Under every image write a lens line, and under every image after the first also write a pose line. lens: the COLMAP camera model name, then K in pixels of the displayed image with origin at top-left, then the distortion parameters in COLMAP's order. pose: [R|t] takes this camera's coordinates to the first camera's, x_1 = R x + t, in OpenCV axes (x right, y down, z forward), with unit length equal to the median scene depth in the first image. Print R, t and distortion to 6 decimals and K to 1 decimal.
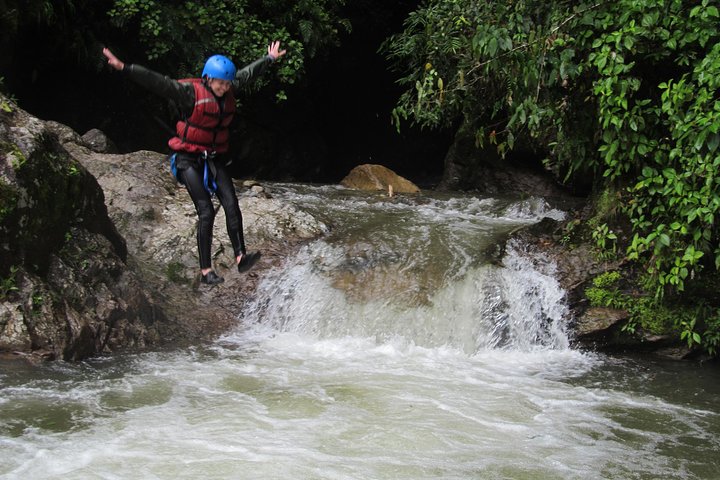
lens RADIAL K [[1012.5, 0, 341.8], [0, 1012.5, 209.8], [0, 0, 1]] dist [-0.153511, 0.000000]
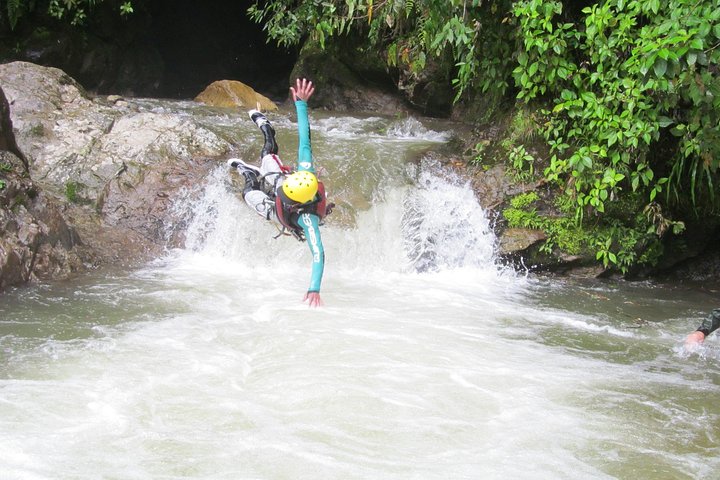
lens RADIAL K [[1012.5, 0, 355.6], [0, 1012.5, 212.7], [0, 0, 1]] dist [-0.153511, 0.000000]
pose [[0.976827, -0.003252, 0.214008, -0.122027], [-0.014820, 0.996457, 0.082789, 0.000125], [-0.213519, -0.084042, 0.973317, 0.042838]]
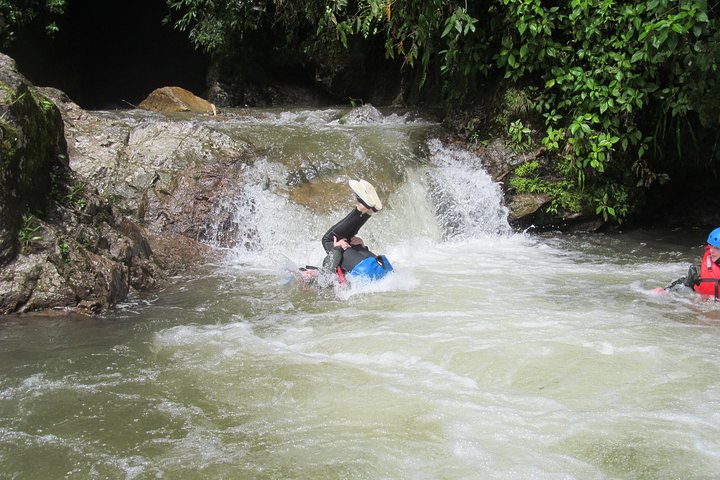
lens RADIAL K [[907.5, 0, 356.5], [0, 907.5, 207.3], [0, 0, 1]] dist [-0.121330, 0.000000]
pose [[0.924947, -0.109678, 0.363929, -0.294486], [0.076184, 0.991529, 0.105194, -0.009498], [-0.372383, -0.069573, 0.925468, 0.125066]]
